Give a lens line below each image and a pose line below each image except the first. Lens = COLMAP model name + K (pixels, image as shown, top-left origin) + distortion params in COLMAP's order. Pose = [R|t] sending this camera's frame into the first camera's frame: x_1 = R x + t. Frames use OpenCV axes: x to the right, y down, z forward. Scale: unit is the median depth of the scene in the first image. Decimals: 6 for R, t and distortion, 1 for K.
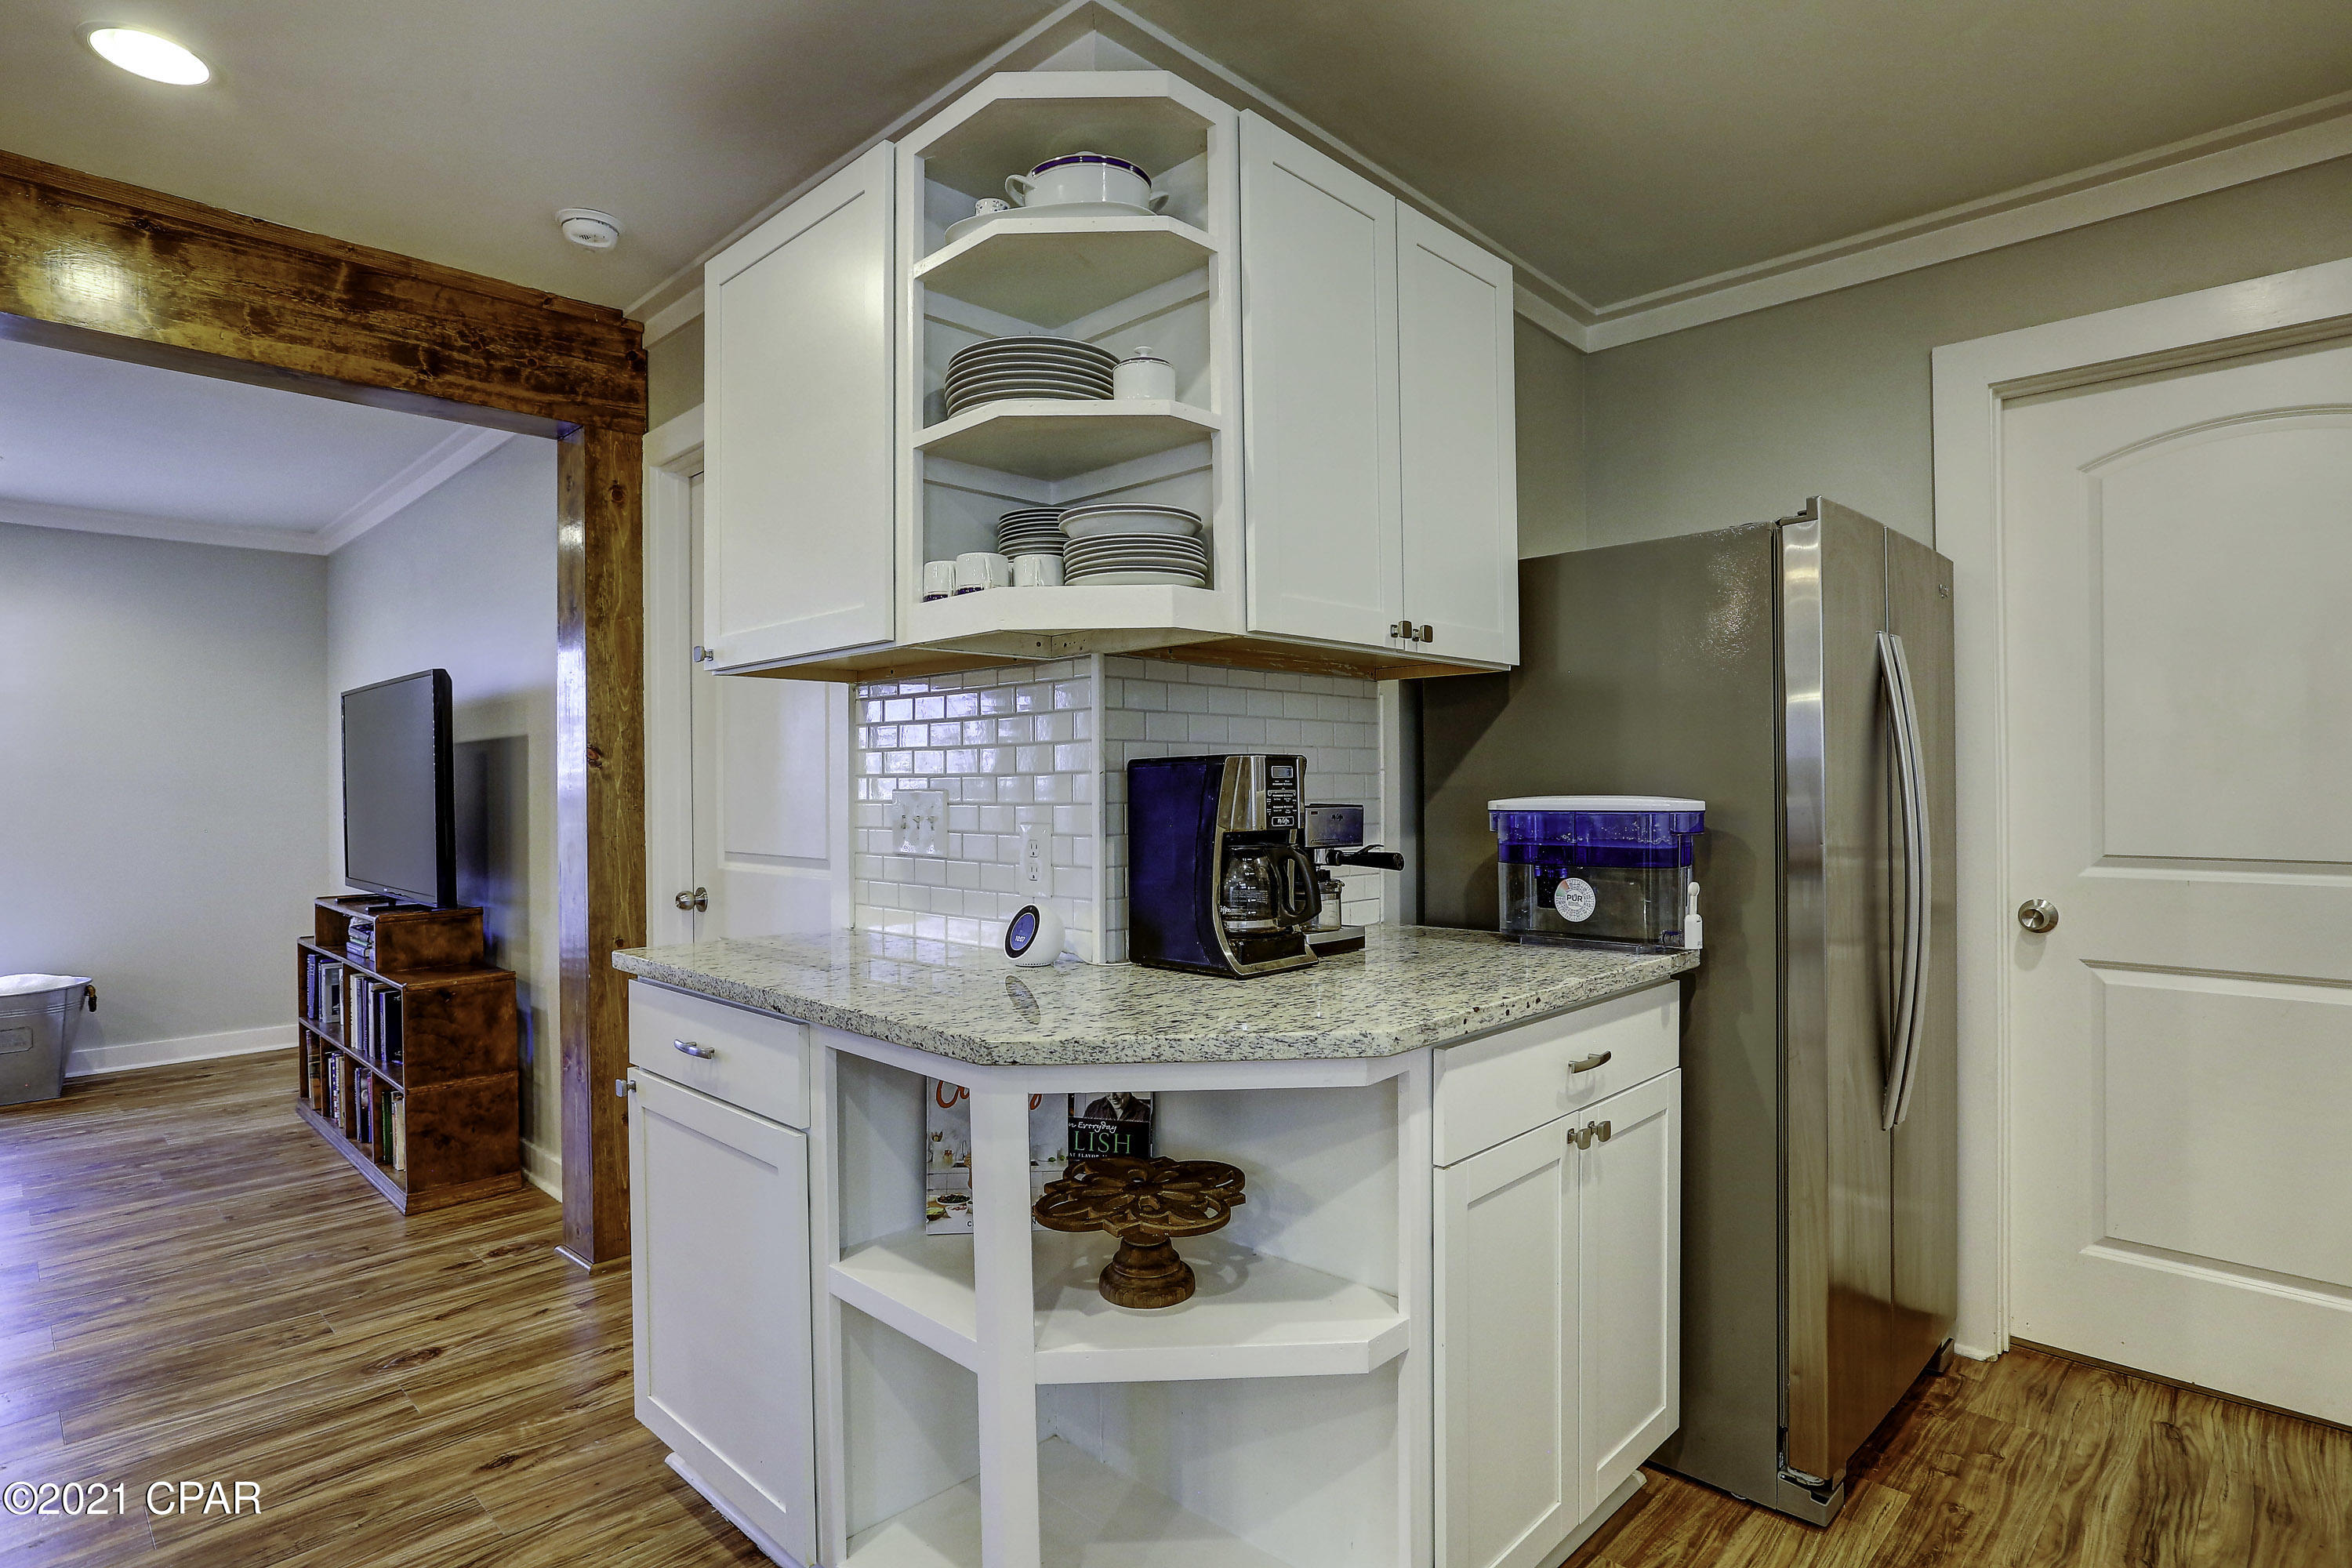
lens RADIAL K [[1222.7, 0, 1166.3], [0, 1222.7, 781.9], [0, 0, 1]] dist [-0.046403, 0.025968]
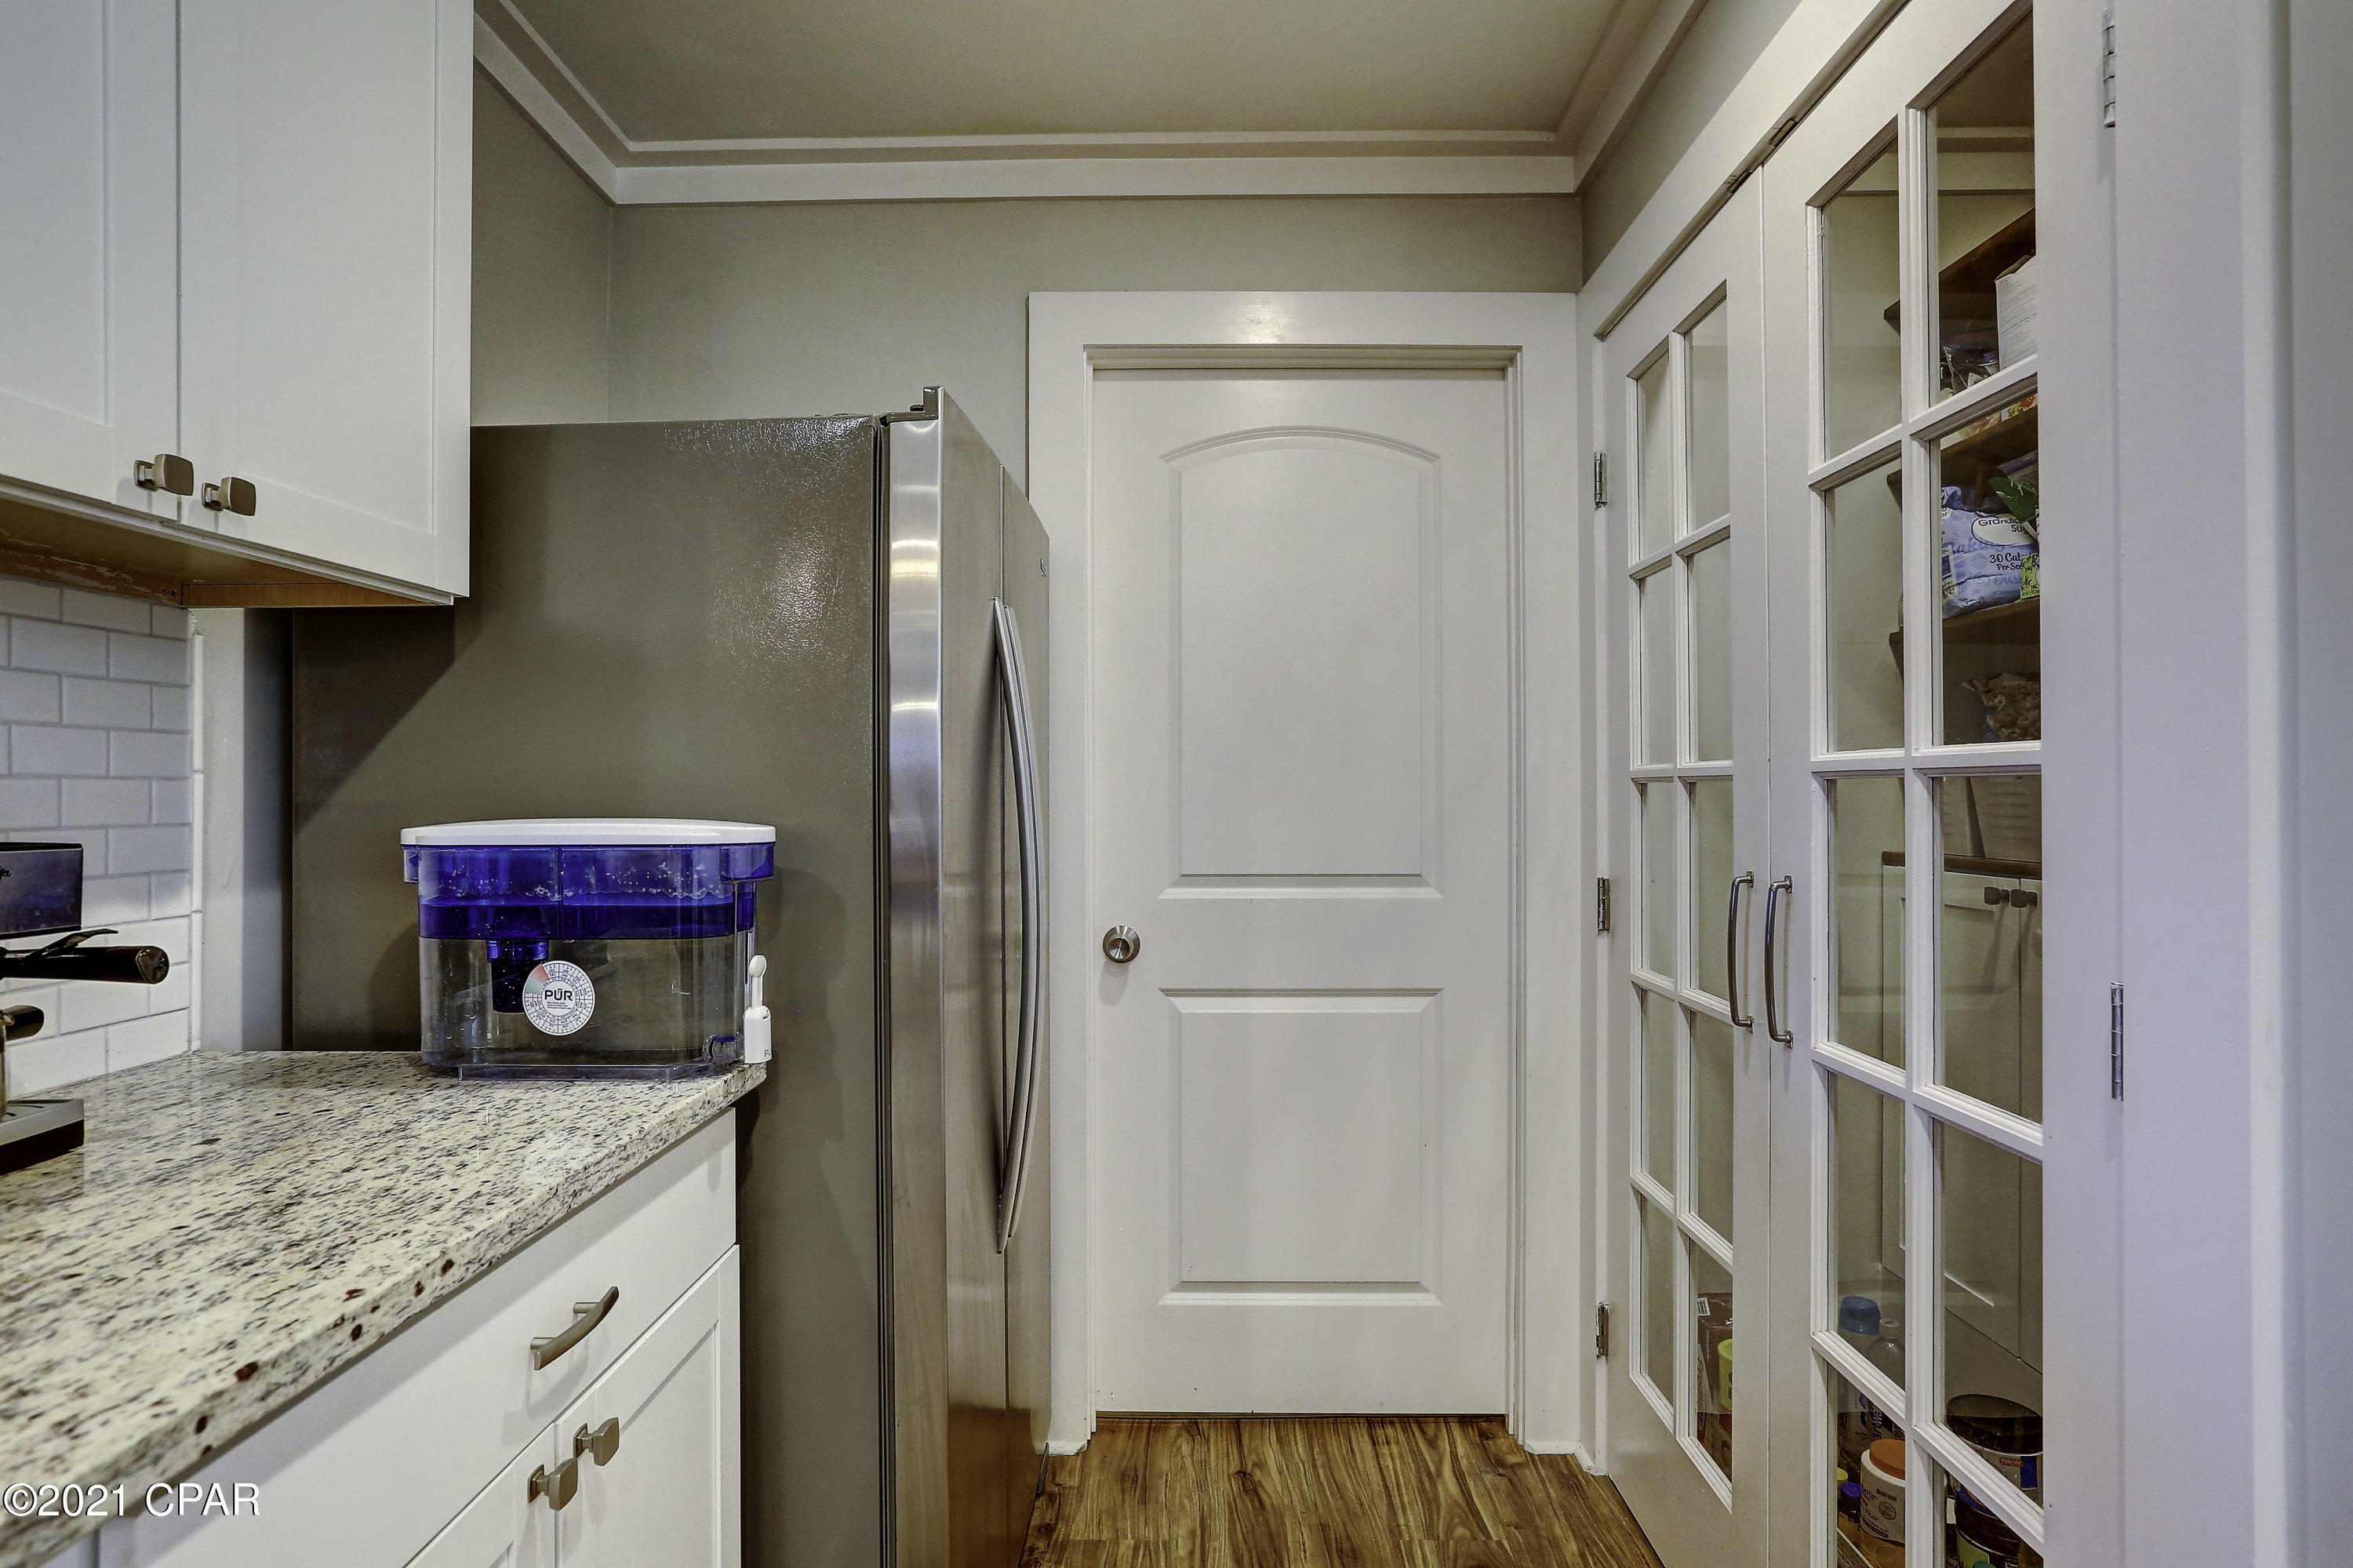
lens RADIAL K [[1223.3, 0, 1188.8], [0, 1223.3, 780.8], [0, 0, 1]] dist [-0.046403, 0.025968]
pose [[0.718724, 0.009686, 0.695228, 0.139914], [-0.003378, 0.999940, -0.010439, -0.002005], [-0.695287, 0.005154, 0.718713, 0.350031]]
